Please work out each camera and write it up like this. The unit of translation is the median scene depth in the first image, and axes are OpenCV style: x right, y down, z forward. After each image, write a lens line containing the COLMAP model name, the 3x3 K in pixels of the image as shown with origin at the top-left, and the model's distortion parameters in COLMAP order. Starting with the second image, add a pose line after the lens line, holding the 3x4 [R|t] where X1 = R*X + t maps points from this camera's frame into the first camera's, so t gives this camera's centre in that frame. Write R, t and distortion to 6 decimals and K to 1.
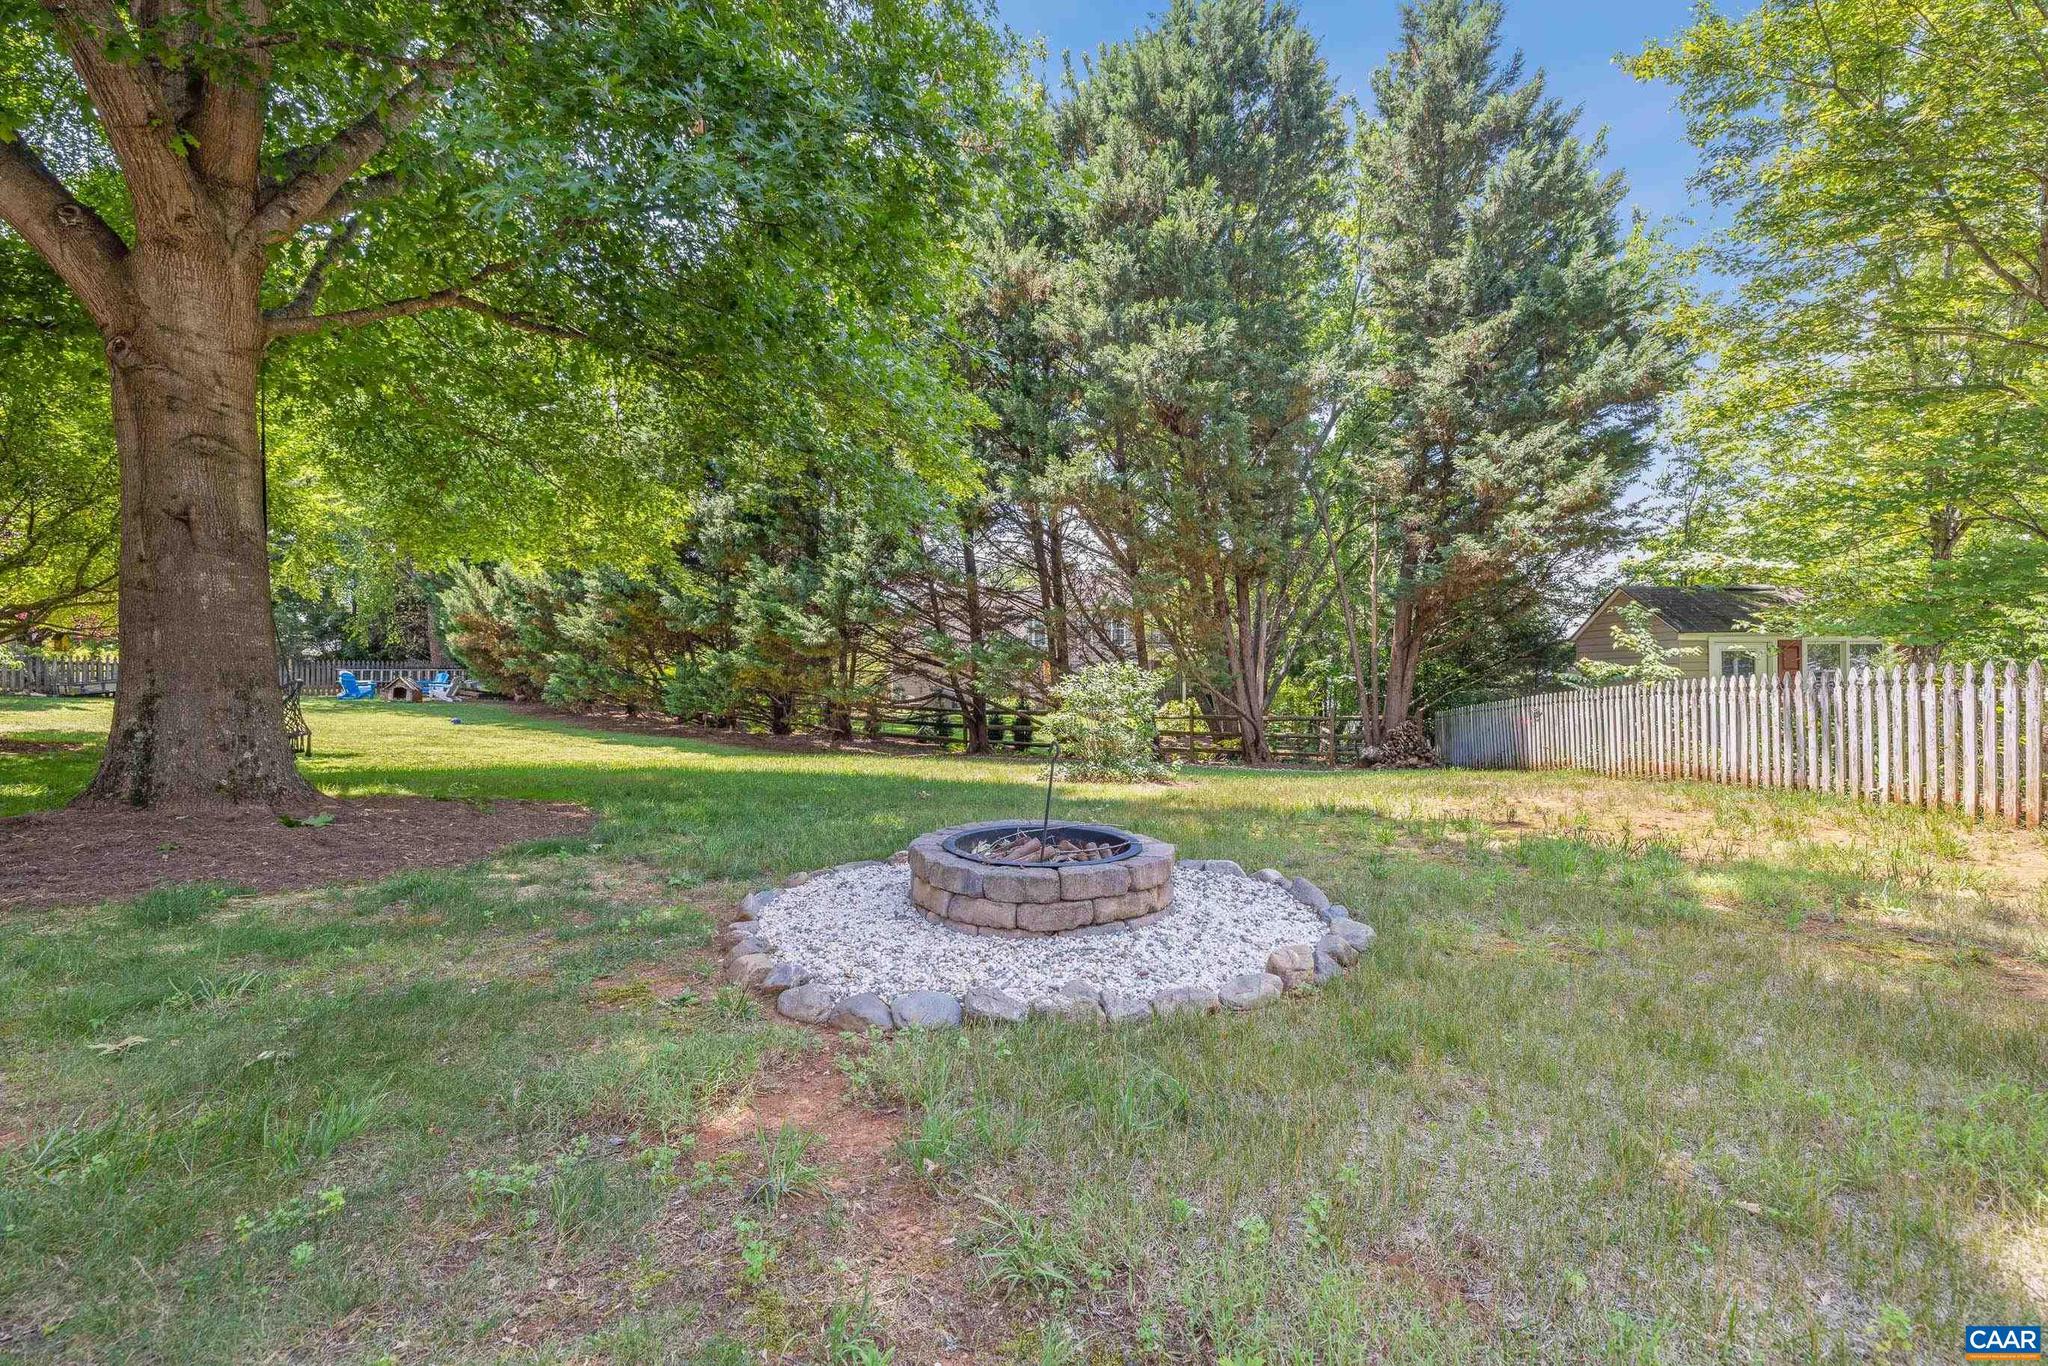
lens RADIAL K [[849.0, 0, 1020.6], [0, 849.0, 683.2], [0, 0, 1]] dist [-0.003080, 0.000459]
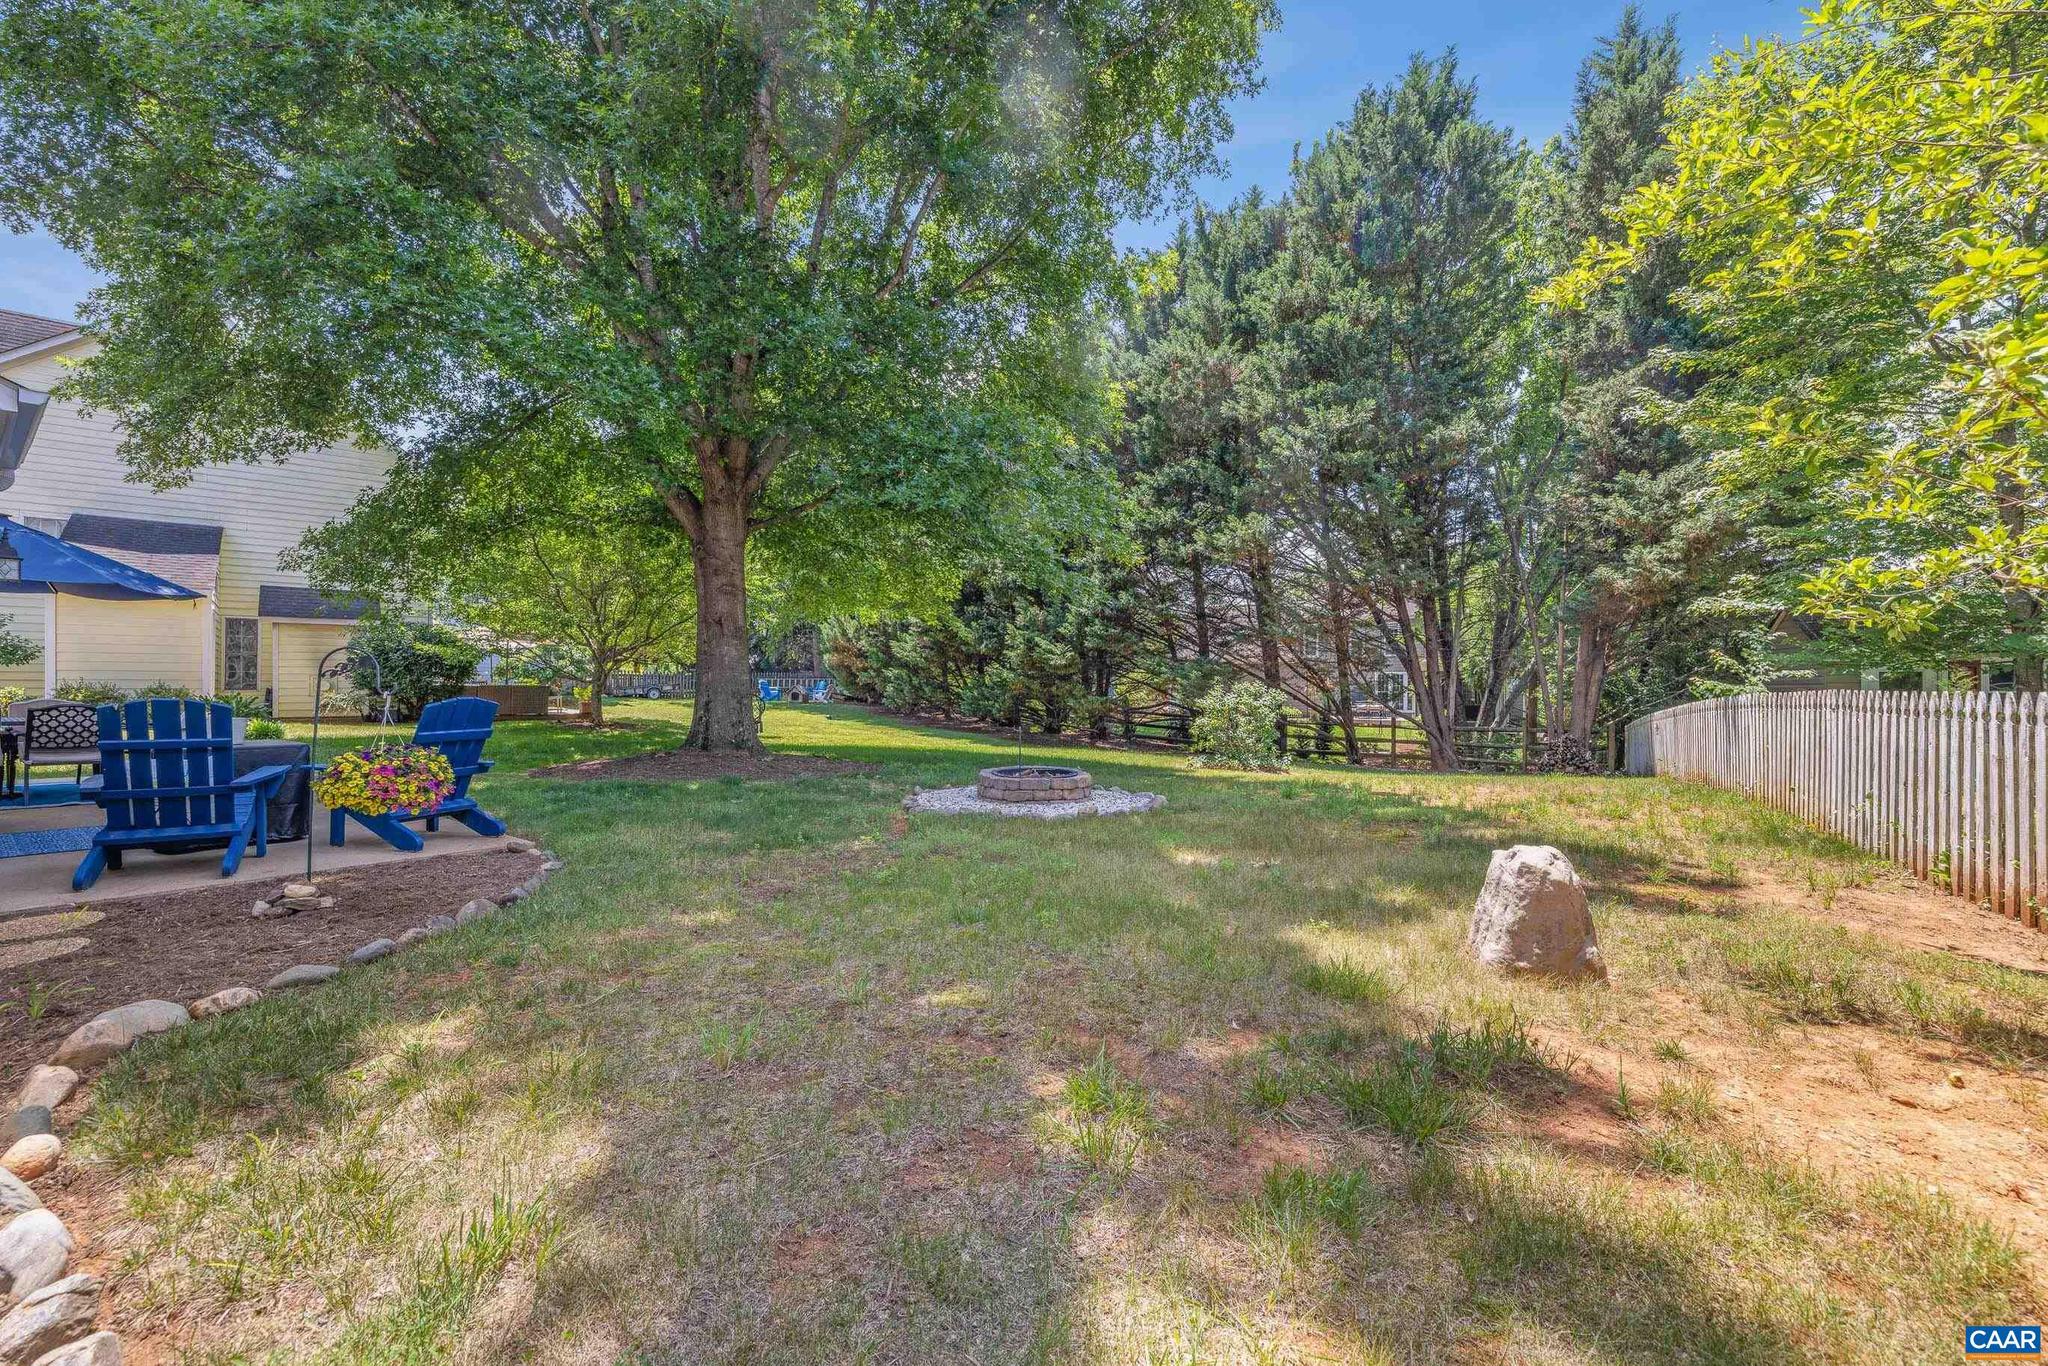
lens RADIAL K [[849.0, 0, 1025.4], [0, 849.0, 690.7], [0, 0, 1]] dist [-0.003080, 0.000459]
pose [[0.934317, 0.007660, -0.356360, 0.183905], [-0.006675, 0.999970, 0.003996, -0.009735], [0.356380, -0.001355, 0.934340, -0.262760]]
